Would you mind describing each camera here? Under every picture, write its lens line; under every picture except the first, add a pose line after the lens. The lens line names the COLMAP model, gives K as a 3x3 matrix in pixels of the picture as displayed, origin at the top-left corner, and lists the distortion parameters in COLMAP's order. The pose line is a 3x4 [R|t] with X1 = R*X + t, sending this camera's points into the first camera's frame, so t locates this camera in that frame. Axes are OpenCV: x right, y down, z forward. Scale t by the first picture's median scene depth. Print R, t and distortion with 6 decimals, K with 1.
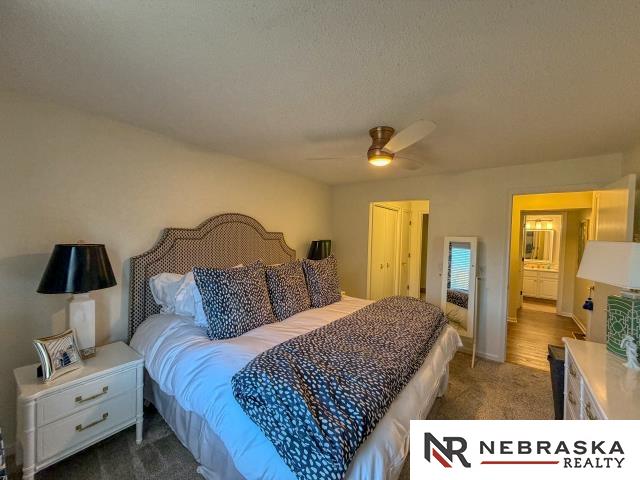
lens RADIAL K [[254.5, 0, 318.2], [0, 254.5, 240.1], [0, 0, 1]] dist [-0.000876, -0.000321]
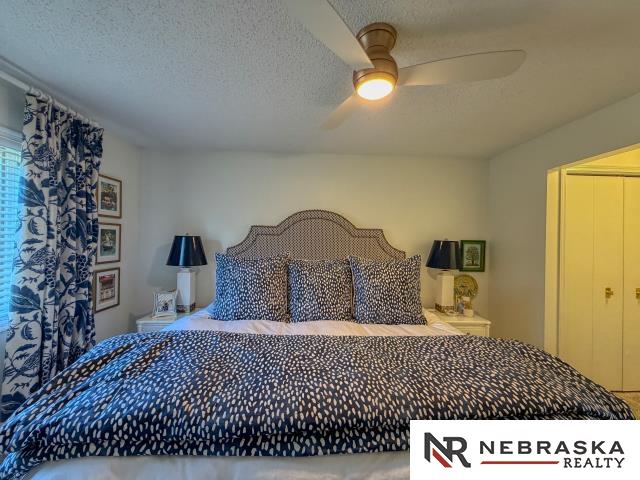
lens RADIAL K [[254.5, 0, 318.2], [0, 254.5, 240.1], [0, 0, 1]] dist [-0.000876, -0.000321]
pose [[0.638377, -0.015485, -0.769568, 0.510461], [-0.022146, 0.999014, -0.038473, 0.058191], [0.769405, 0.041603, 0.637405, 0.433101]]
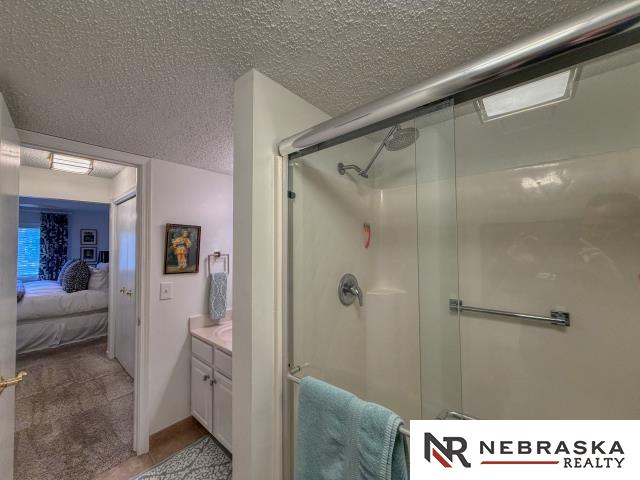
lens RADIAL K [[254.5, 0, 318.2], [0, 254.5, 240.1], [0, 0, 1]] dist [-0.000876, -0.000321]
pose [[-0.050758, -0.052492, -0.997331, 1.672119], [-0.022598, 0.998422, -0.051400, -0.015421], [0.998455, 0.019929, -0.051864, 2.846836]]
